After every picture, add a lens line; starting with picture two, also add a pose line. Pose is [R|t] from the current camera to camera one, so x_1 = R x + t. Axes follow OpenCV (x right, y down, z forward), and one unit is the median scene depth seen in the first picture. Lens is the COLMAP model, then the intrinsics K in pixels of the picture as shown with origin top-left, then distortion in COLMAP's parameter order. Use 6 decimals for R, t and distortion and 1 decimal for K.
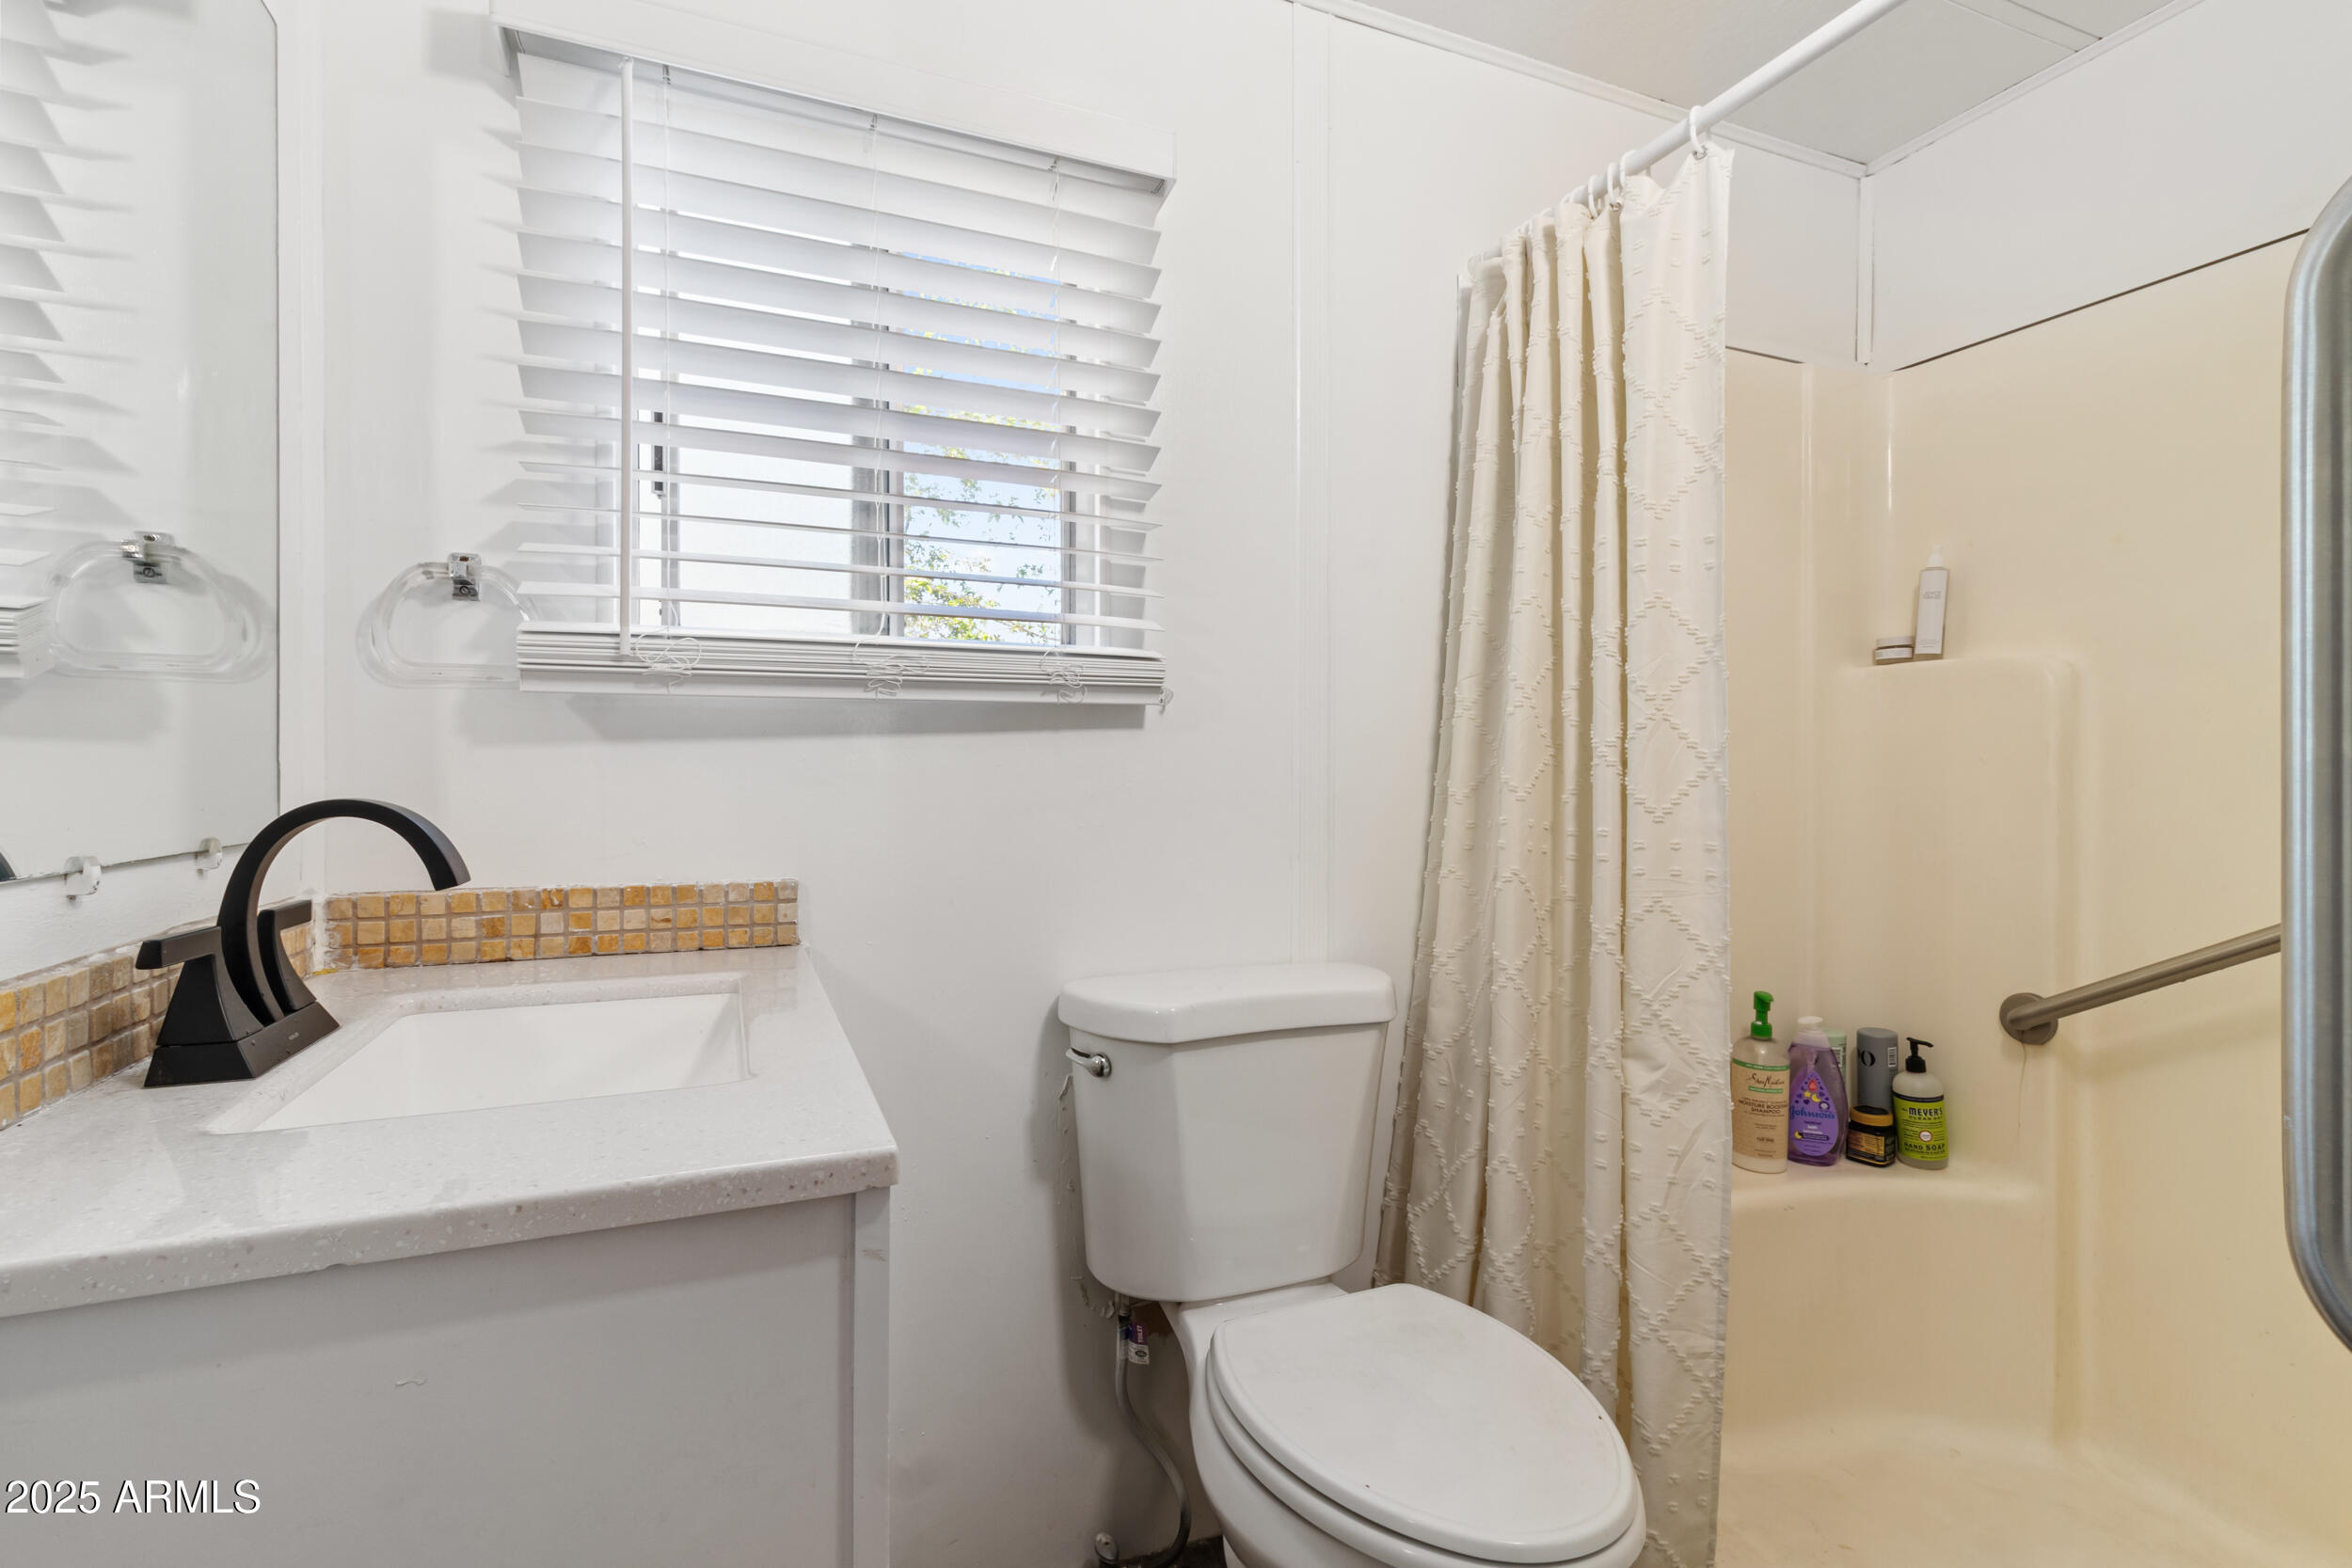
lens RADIAL K [[1082.0, 0, 1176.8], [0, 1082.0, 772.6], [0, 0, 1]] dist [0.005345, 0.000726]
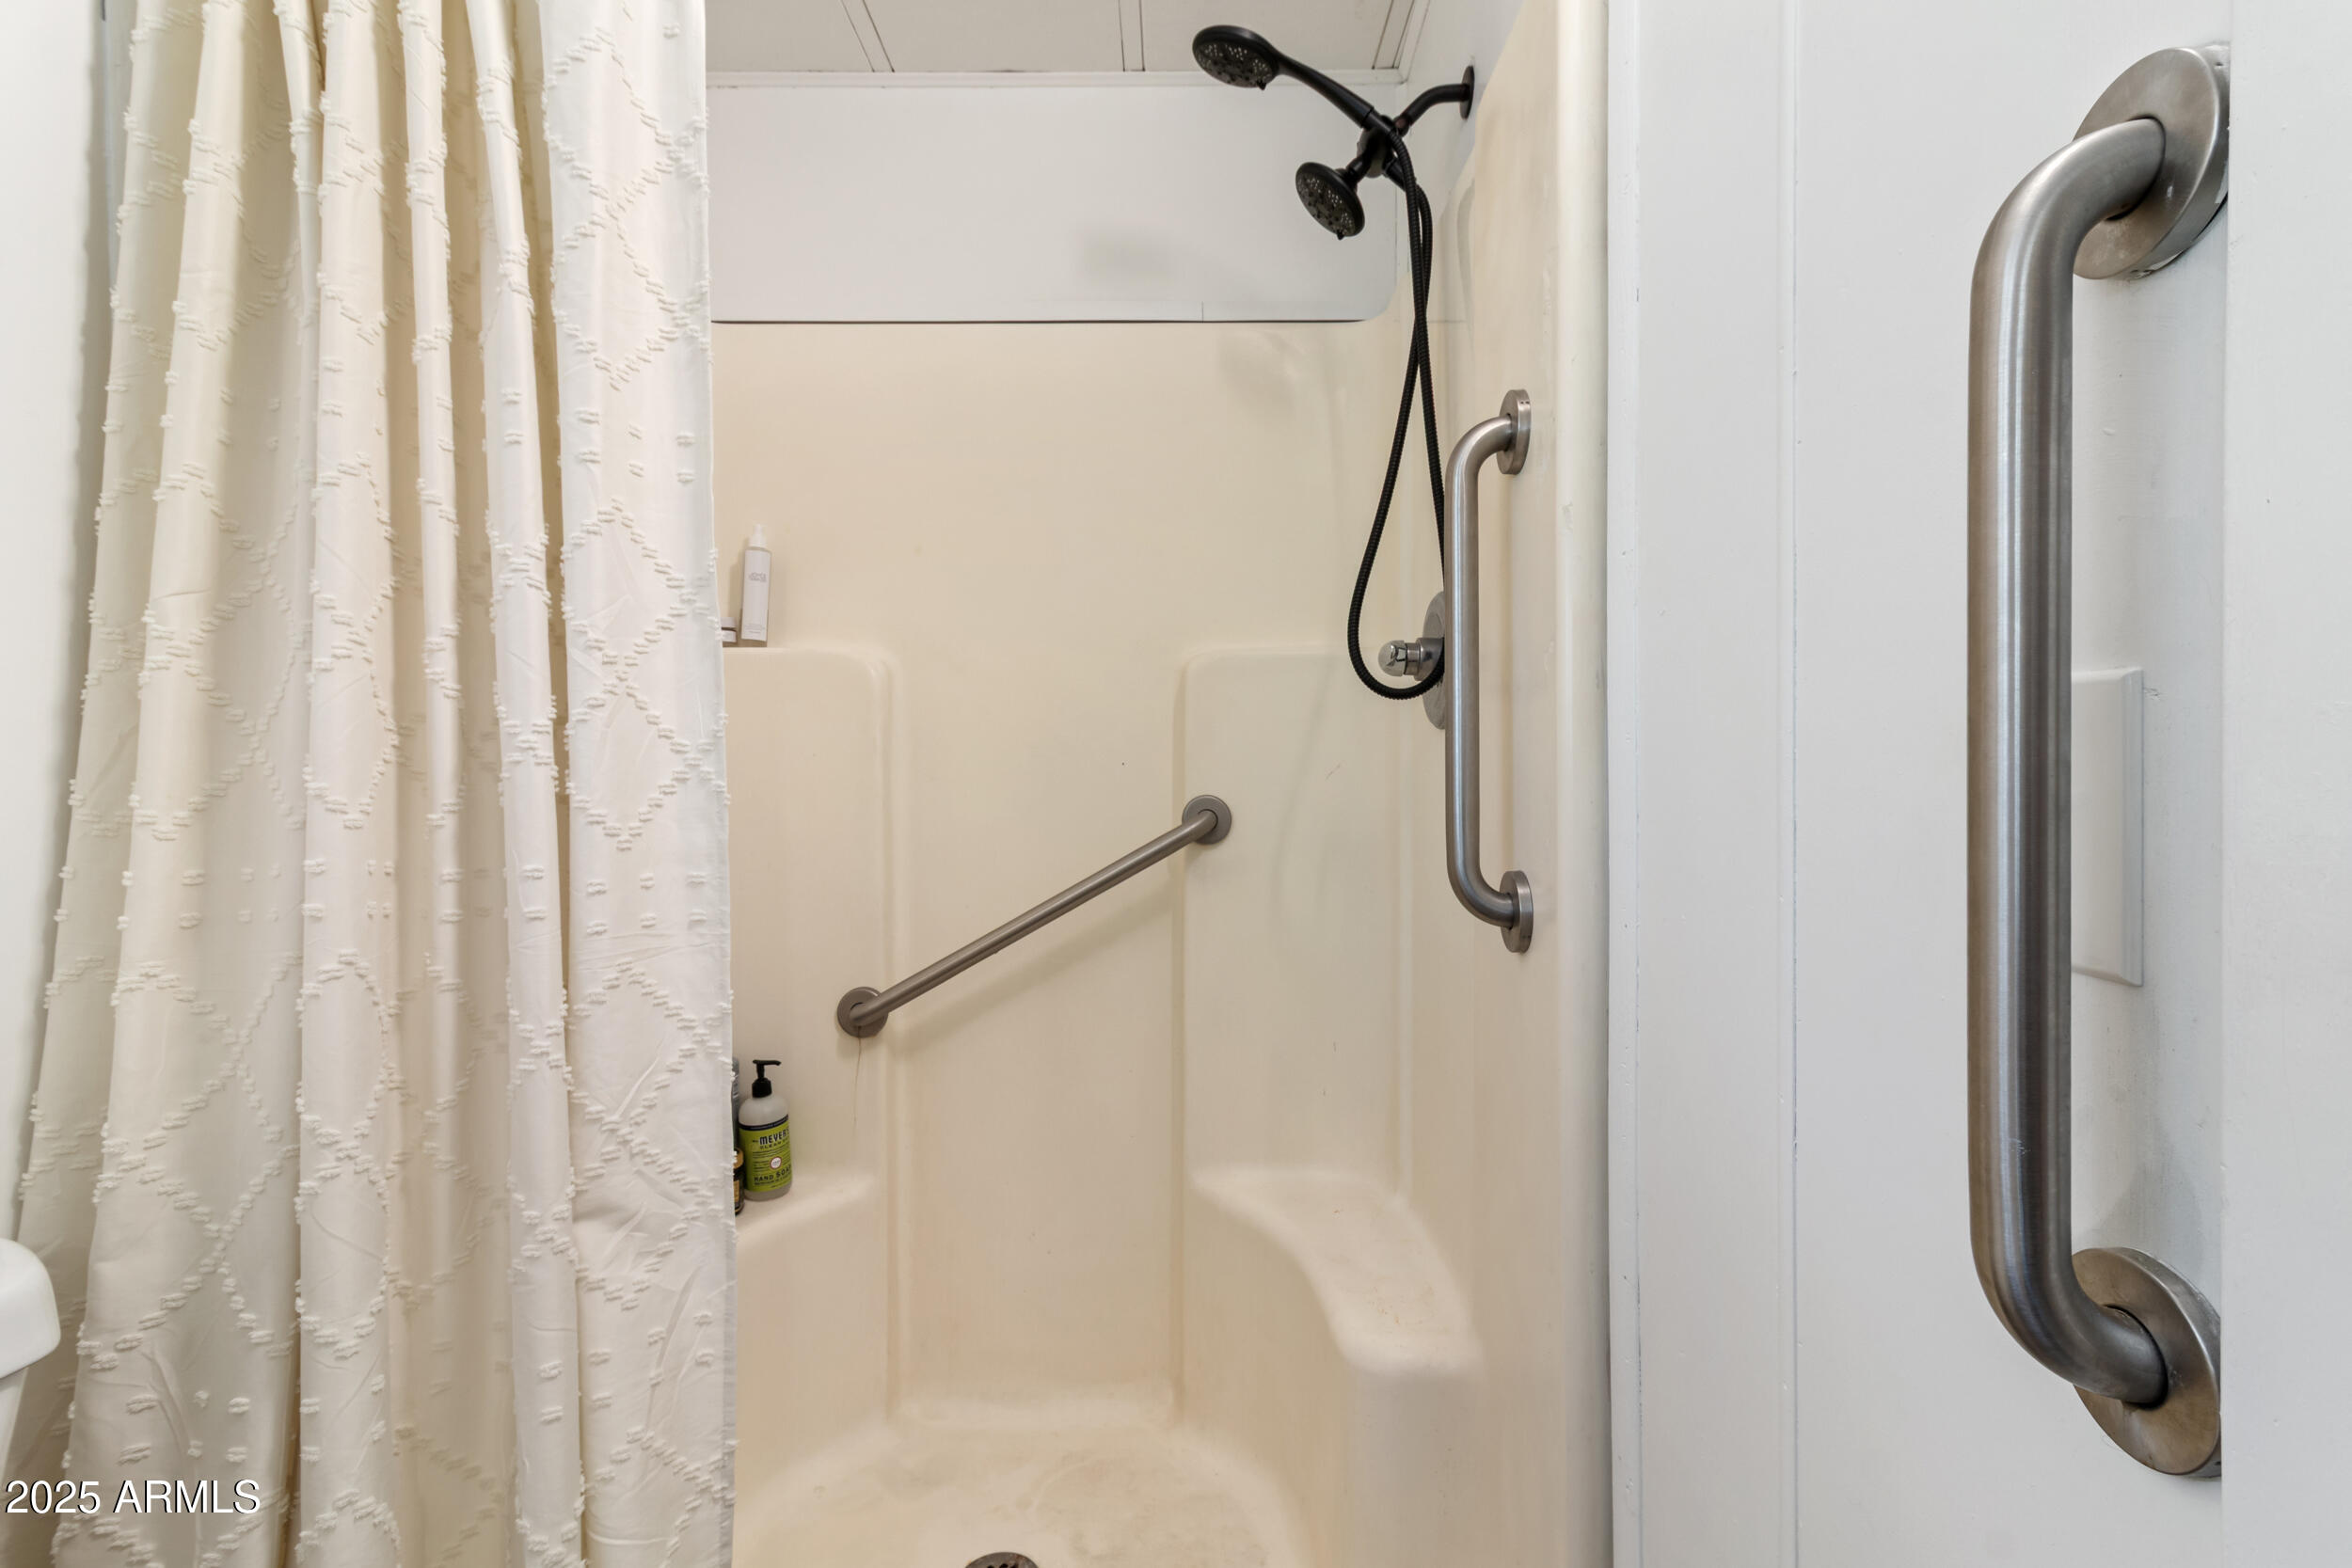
lens RADIAL K [[1082.0, 0, 1176.8], [0, 1082.0, 772.6], [0, 0, 1]] dist [0.005345, 0.000726]
pose [[0.375749, -0.013457, 0.926624, -0.037883], [0.007298, 0.999907, 0.011562, -0.005890], [-0.926693, 0.002419, 0.375812, 0.415330]]
